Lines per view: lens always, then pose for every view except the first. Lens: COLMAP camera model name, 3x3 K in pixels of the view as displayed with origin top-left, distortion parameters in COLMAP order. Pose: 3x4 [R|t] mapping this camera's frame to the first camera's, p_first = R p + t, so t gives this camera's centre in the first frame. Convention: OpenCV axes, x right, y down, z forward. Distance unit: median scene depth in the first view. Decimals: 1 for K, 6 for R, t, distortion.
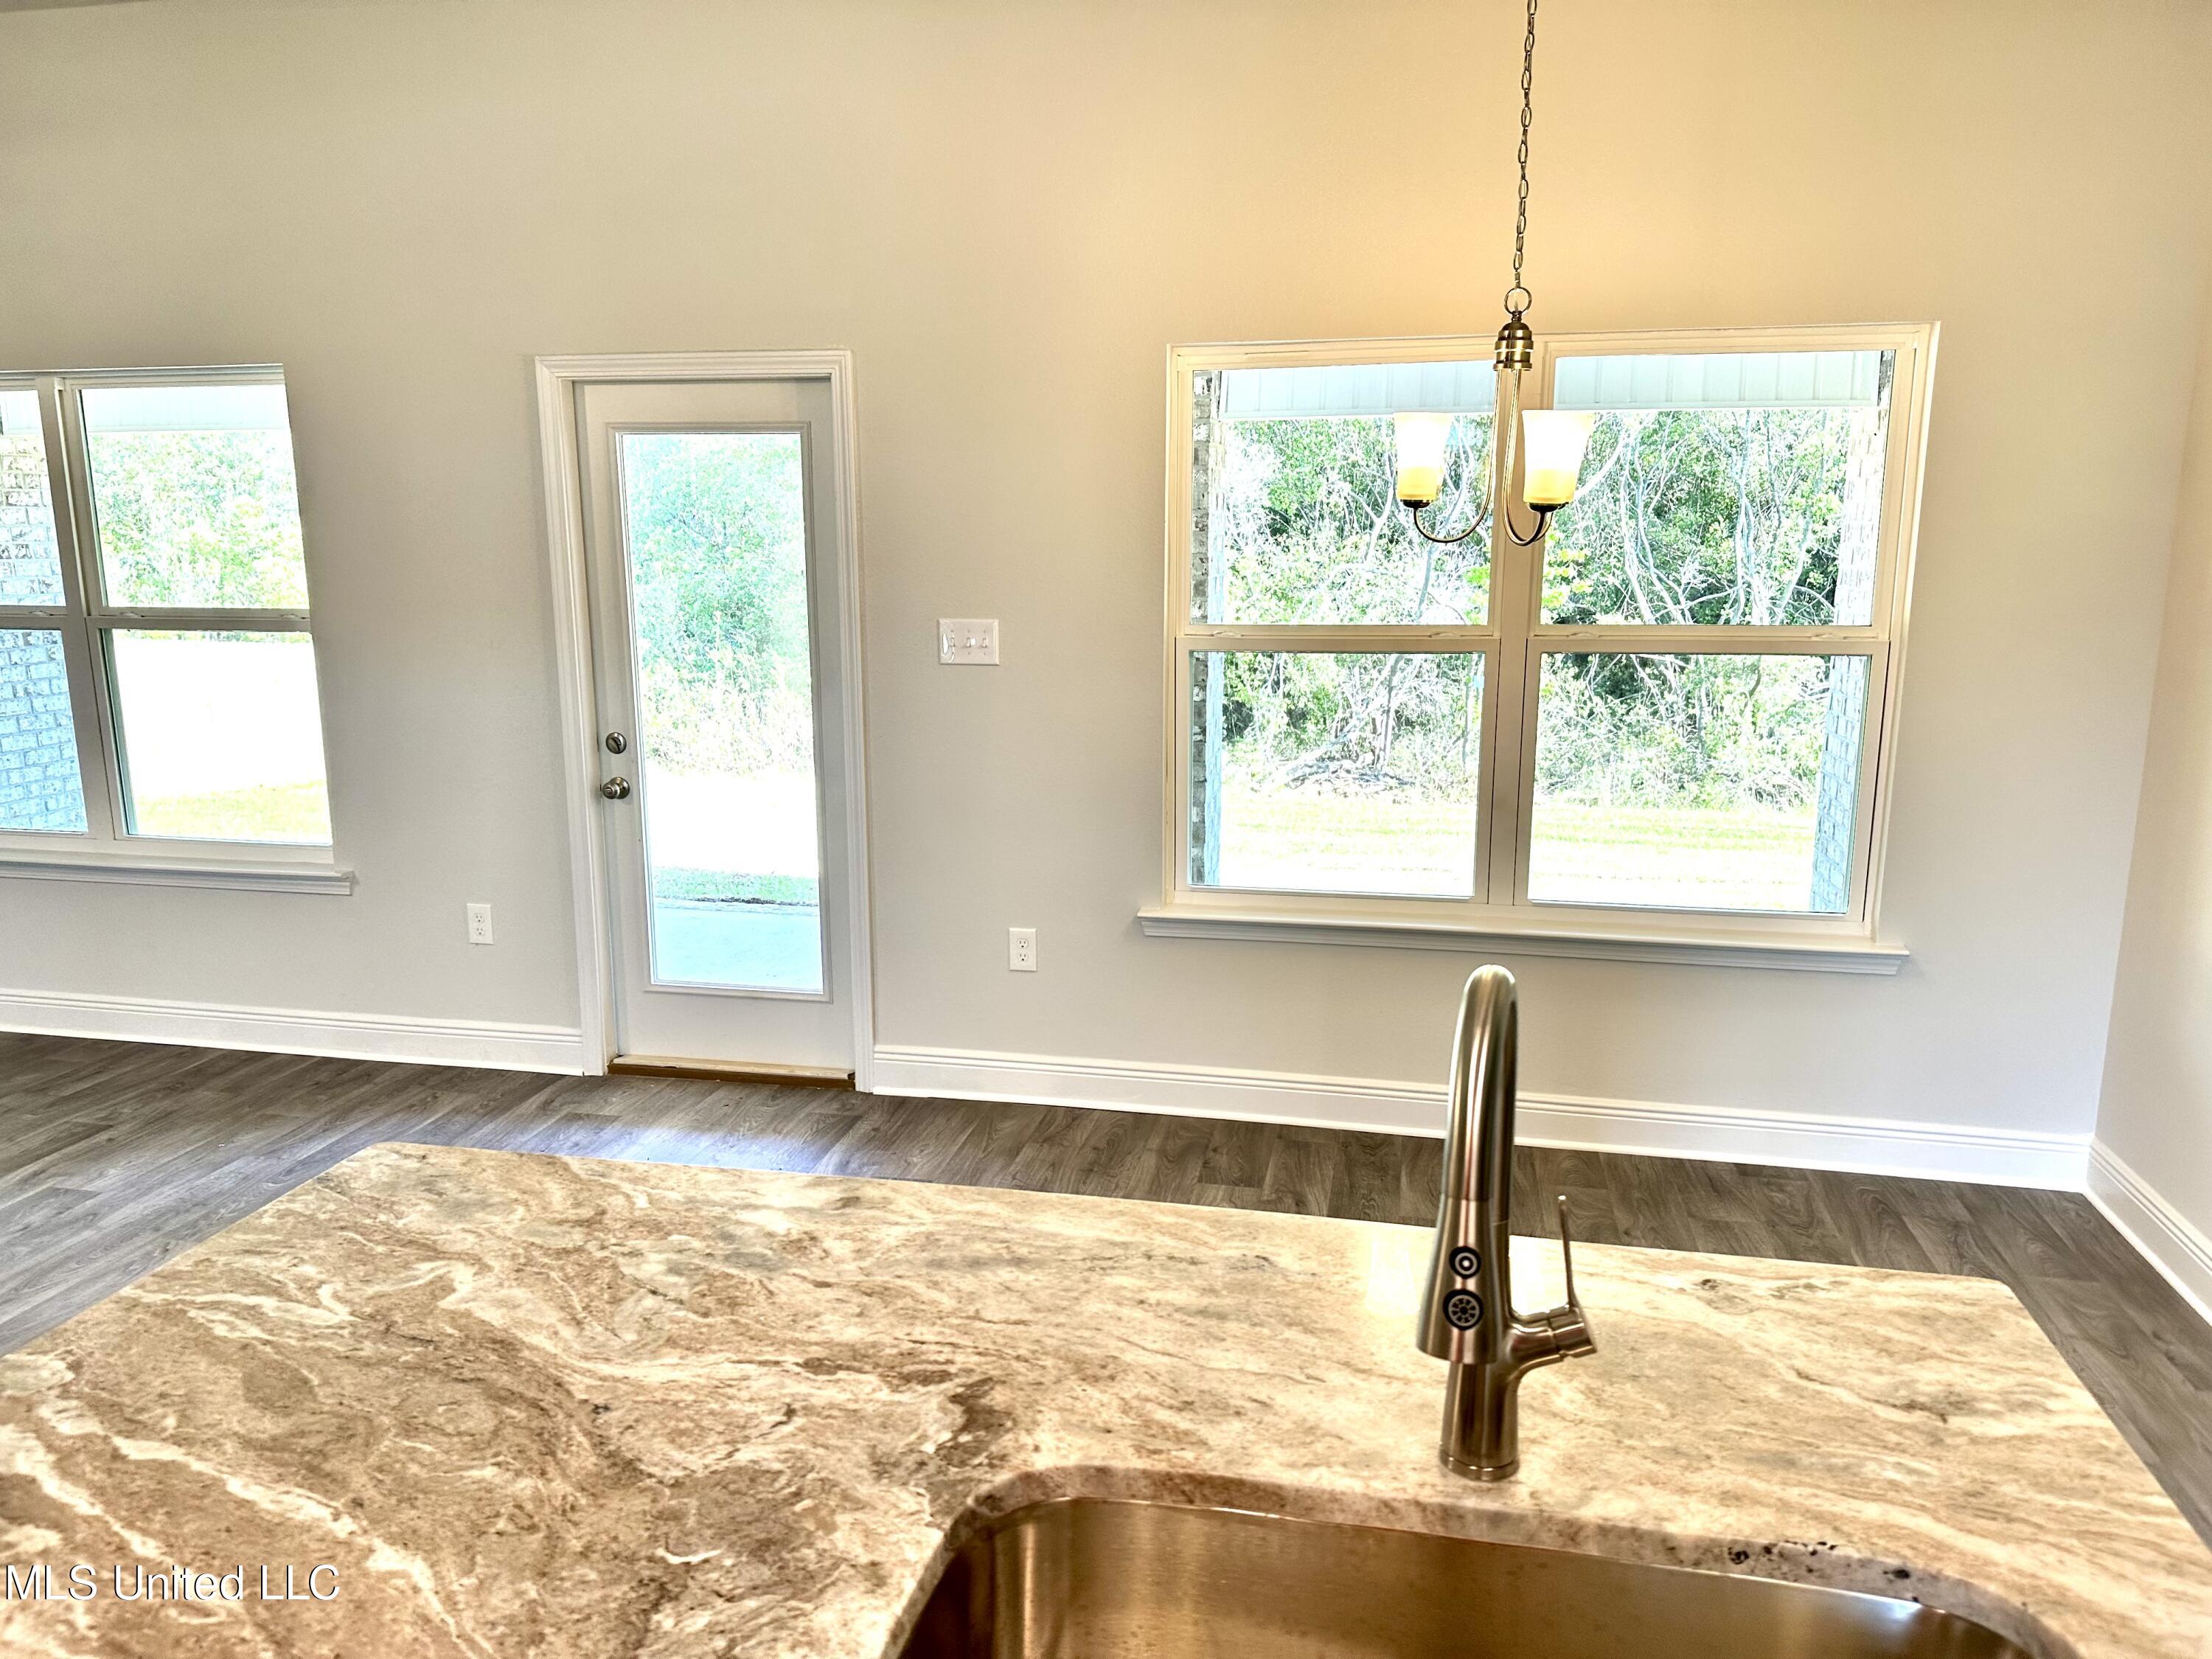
lens RADIAL K [[1548.8, 0, 1107.0], [0, 1548.8, 834.4], [0, 0, 1]] dist [0.100565, -0.156736]
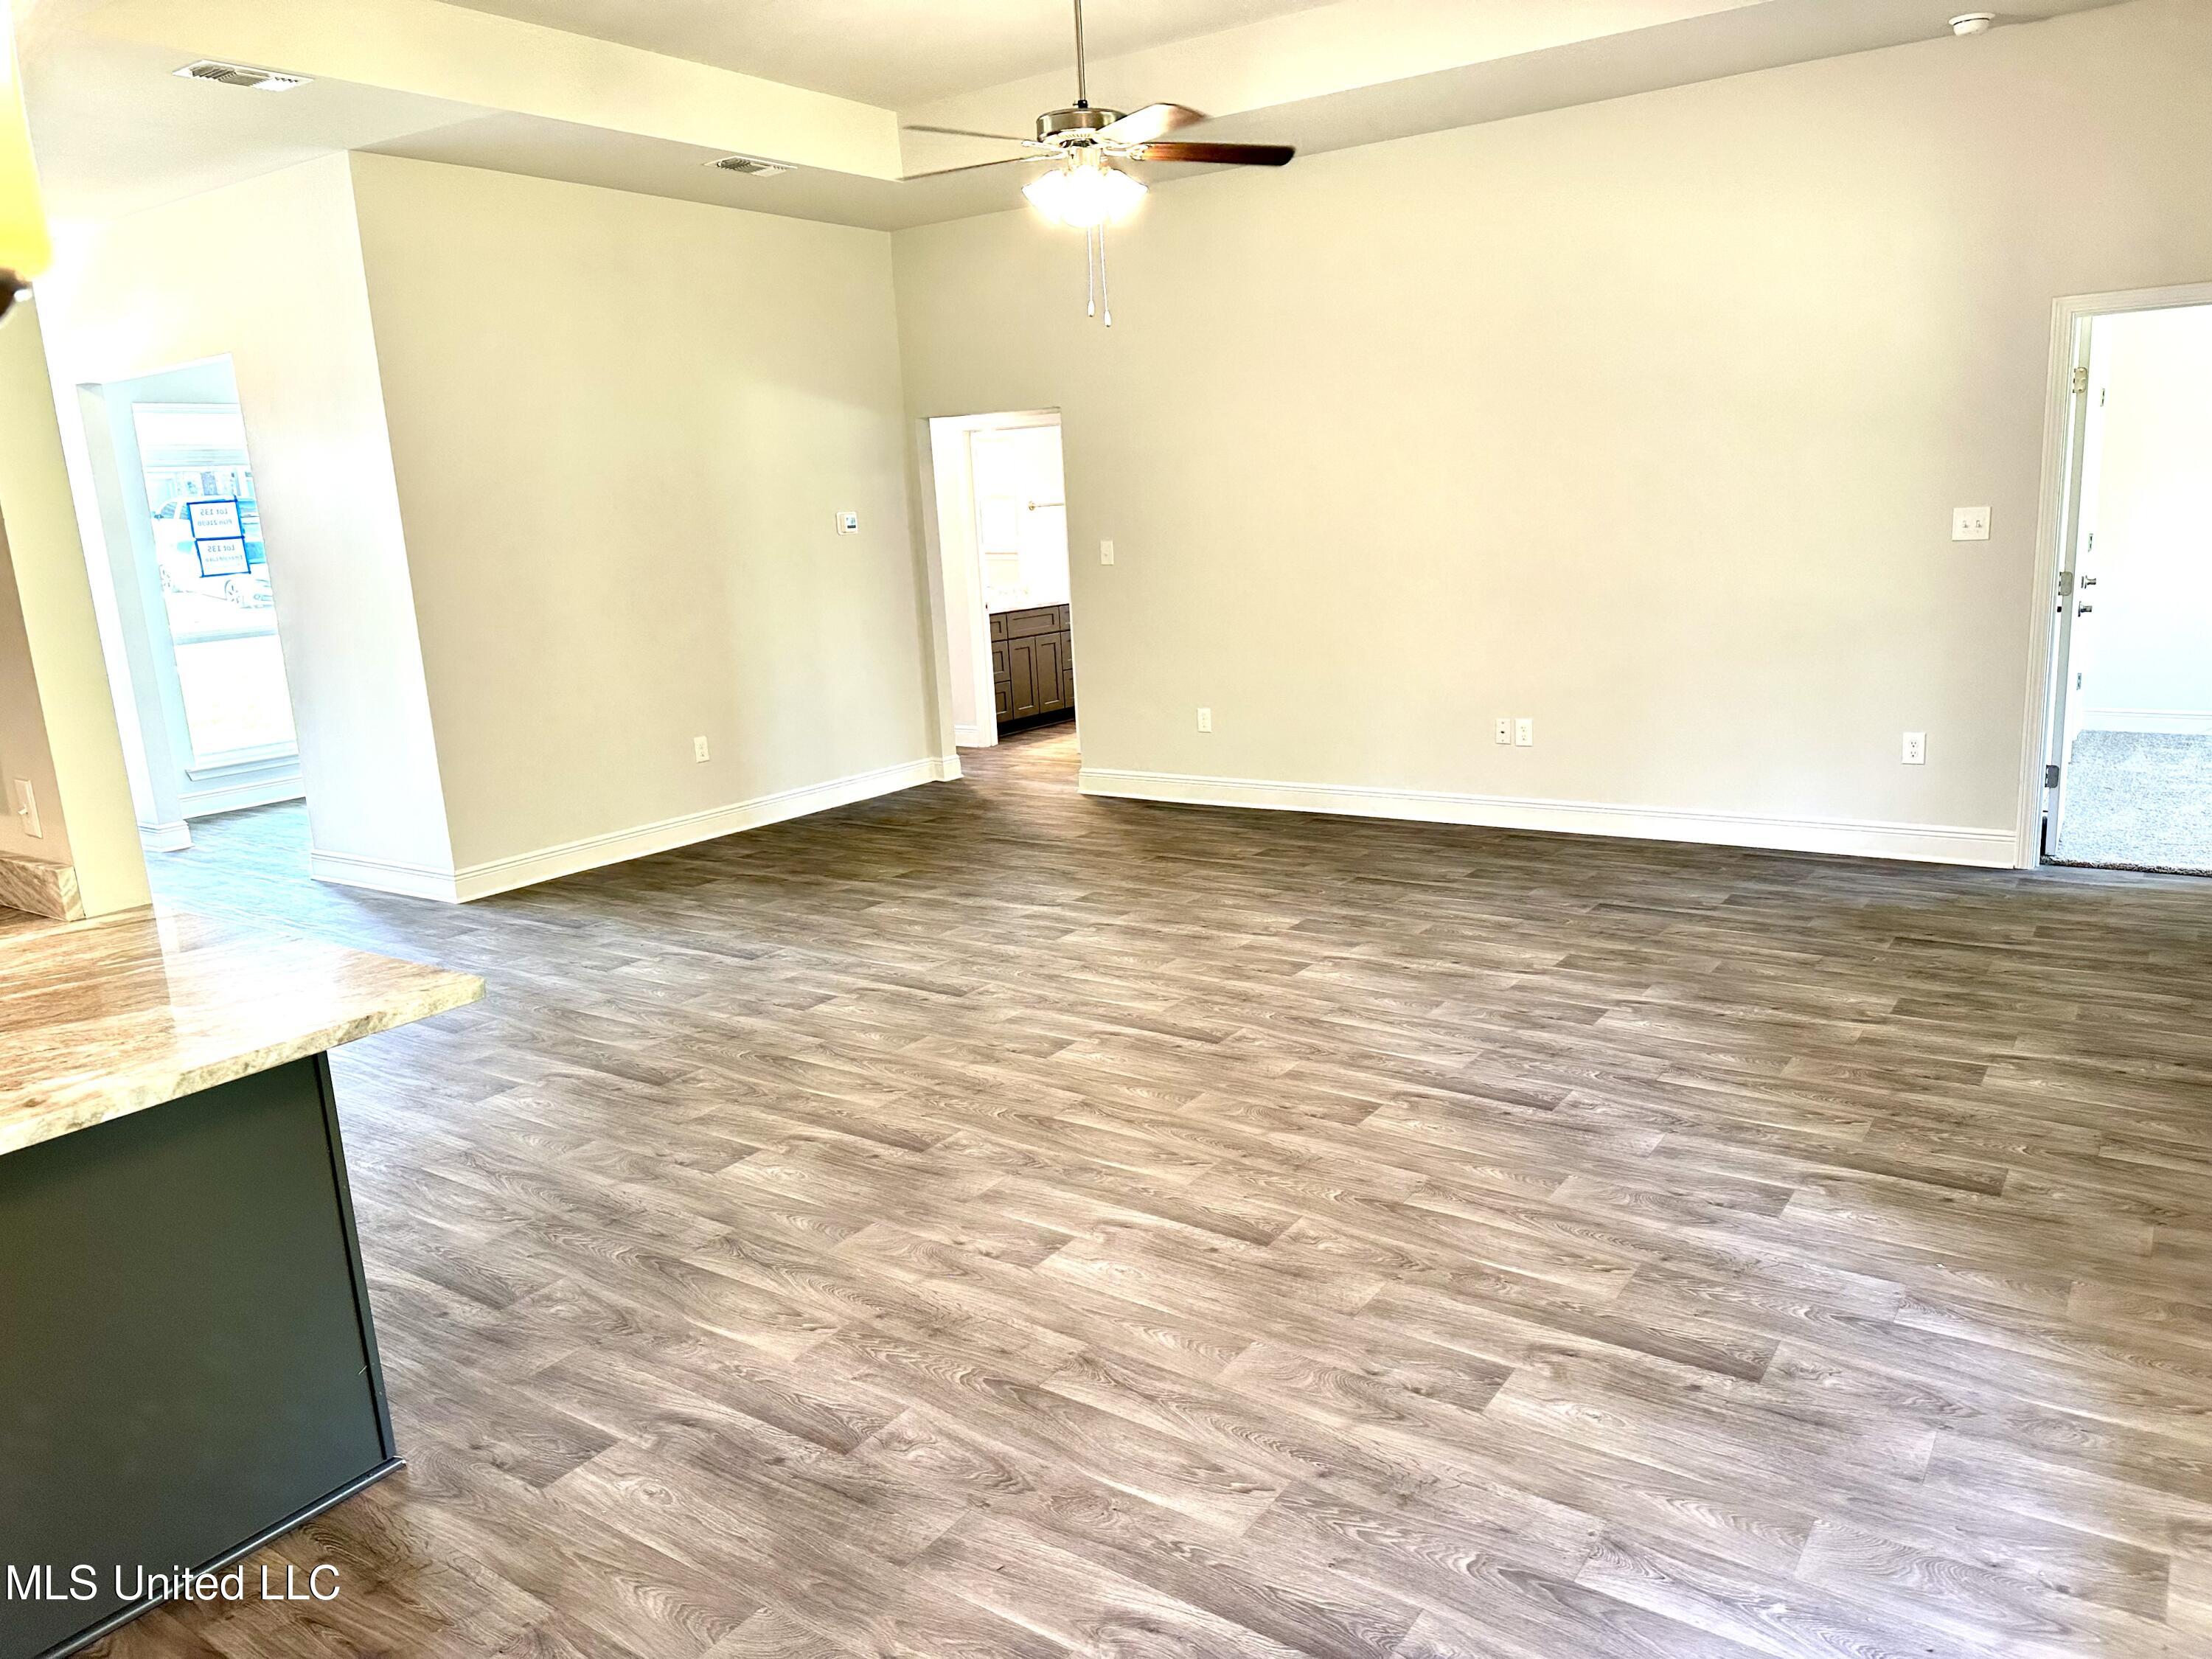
lens RADIAL K [[1543.3, 0, 1128.7], [0, 1543.3, 823.5], [0, 0, 1]] dist [0.098929, -0.131461]
pose [[-0.384171, 0.211752, -0.898651, 0.403675], [-0.127698, 0.951802, 0.278866, -0.303285], [0.914388, 0.221888, -0.338614, 1.562203]]
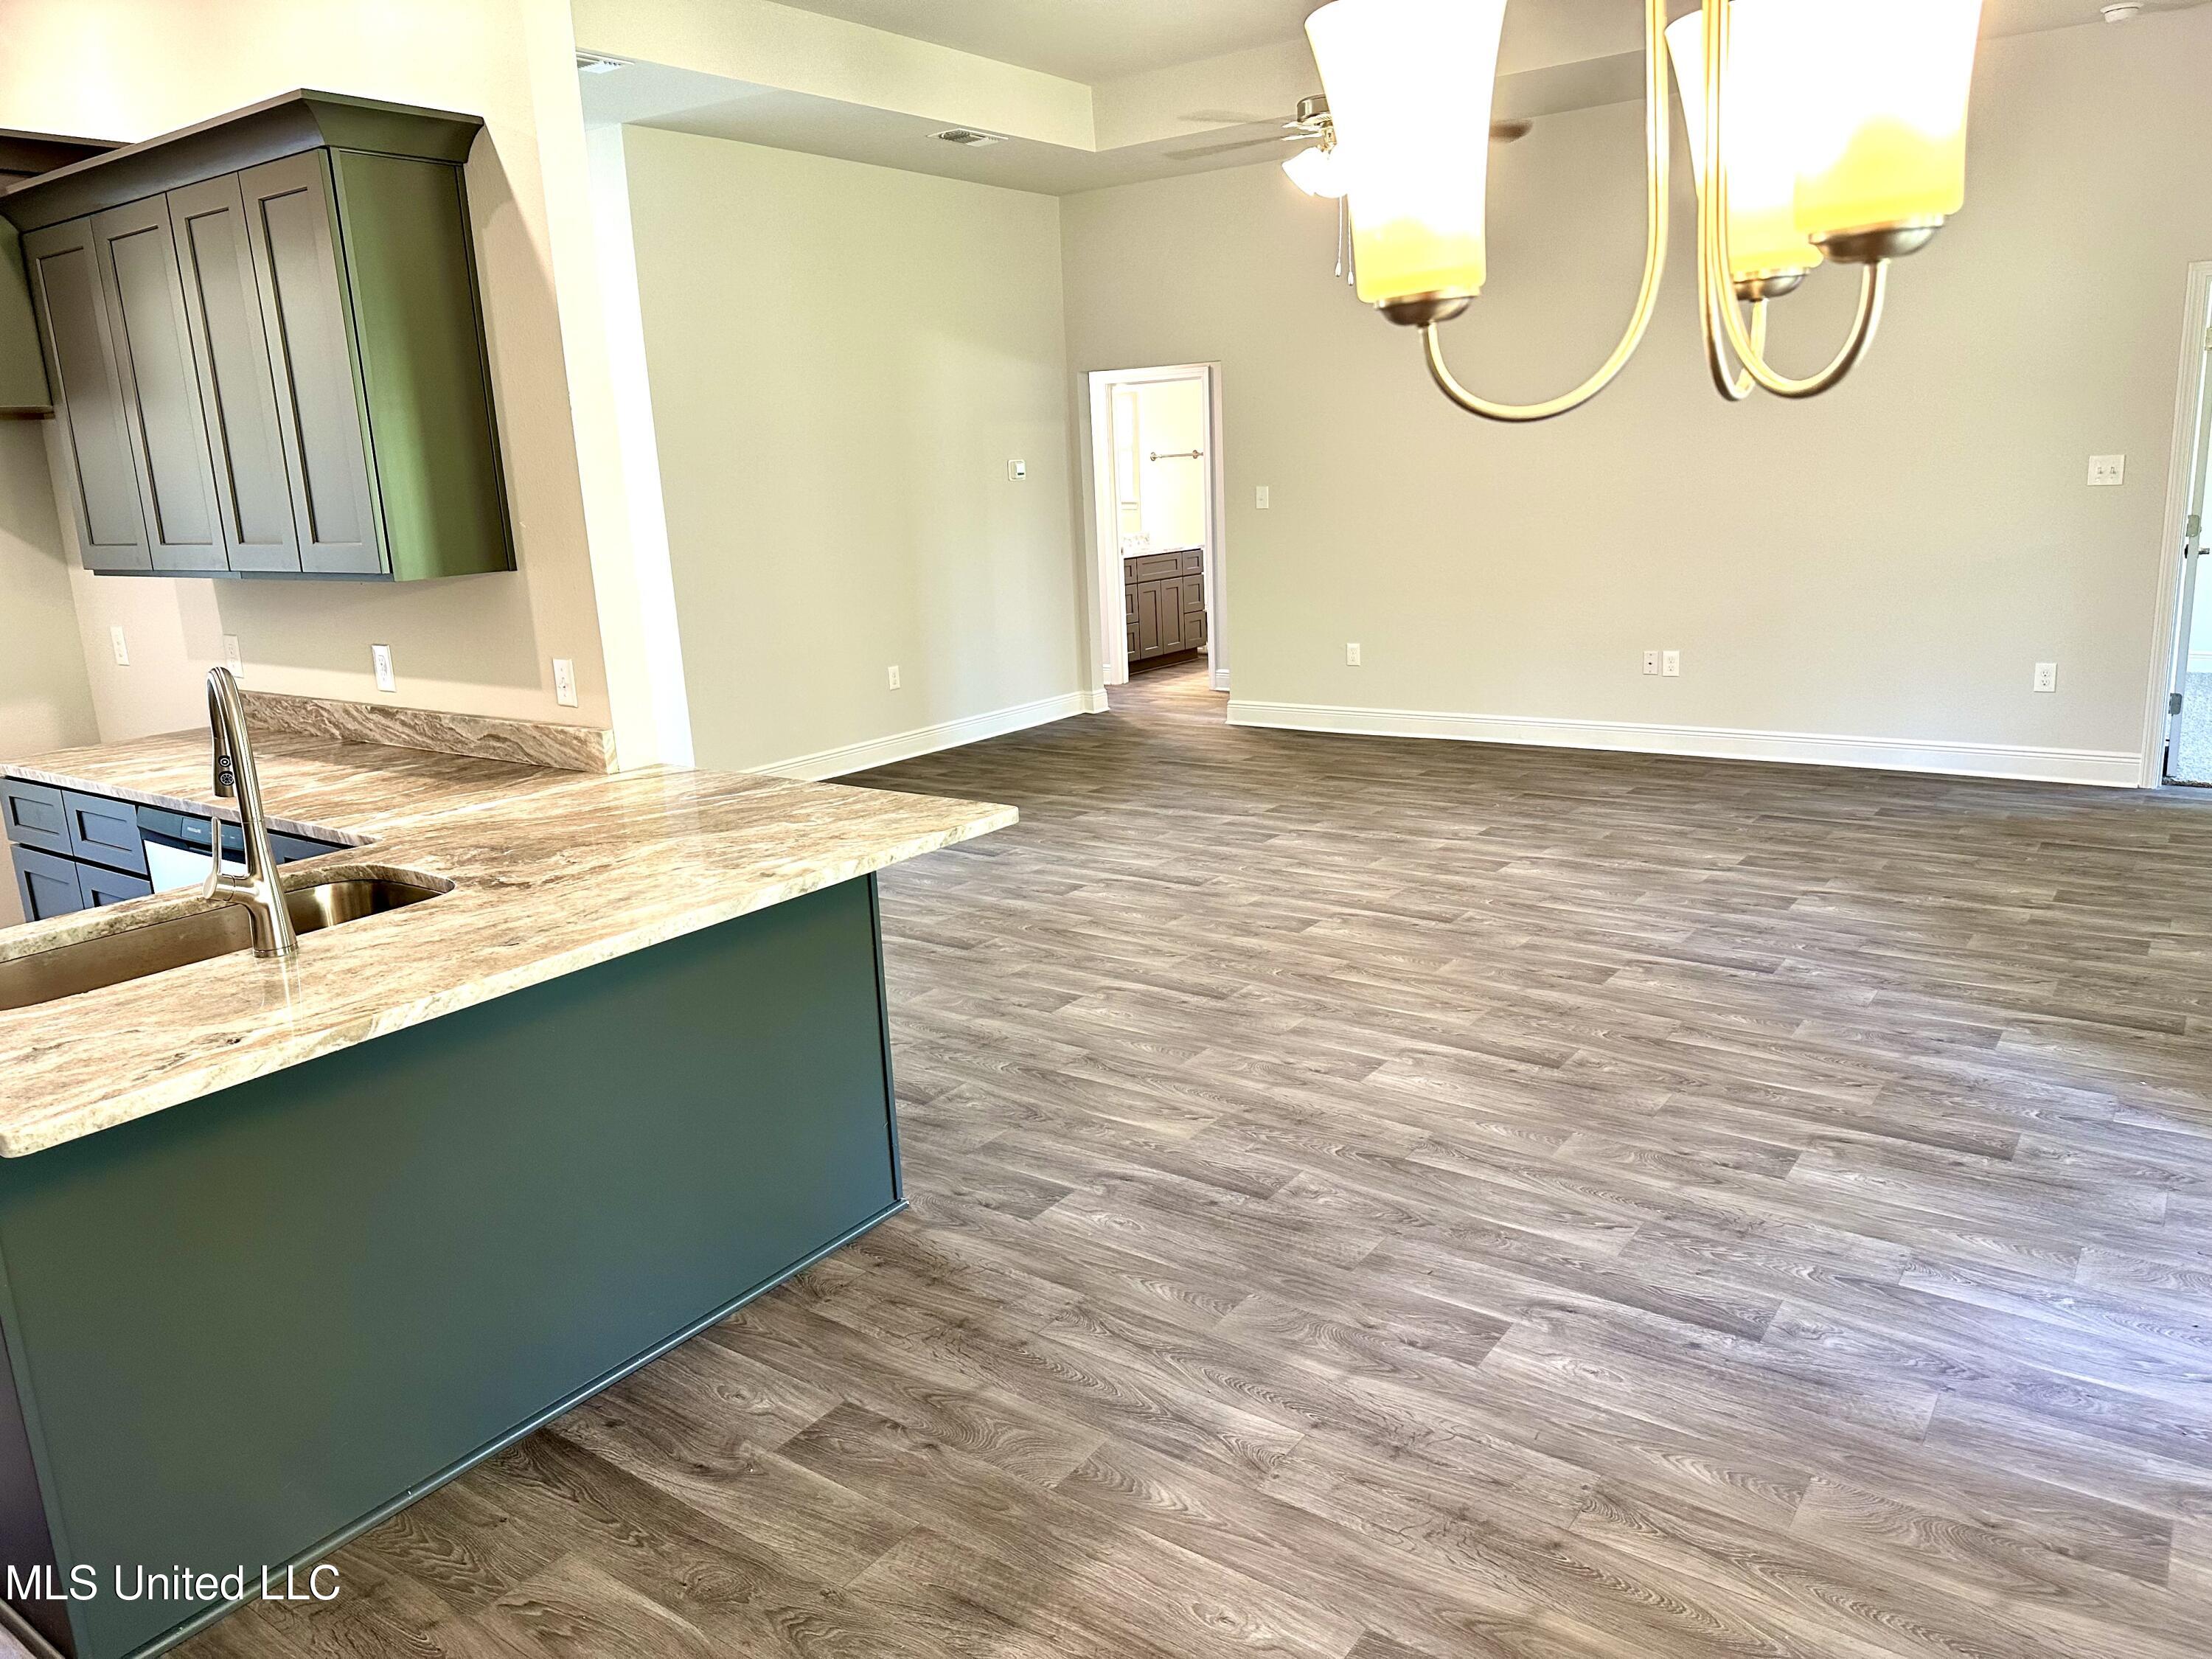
lens RADIAL K [[1544.4, 0, 1111.7], [0, 1544.4, 814.7], [0, 0, 1]] dist [0.053997, -0.070588]
pose [[-0.407244, 0.224987, -0.885174, 0.788325], [-0.130222, 0.944978, 0.300100, -0.251956], [0.903988, 0.237483, -0.355538, 1.371320]]
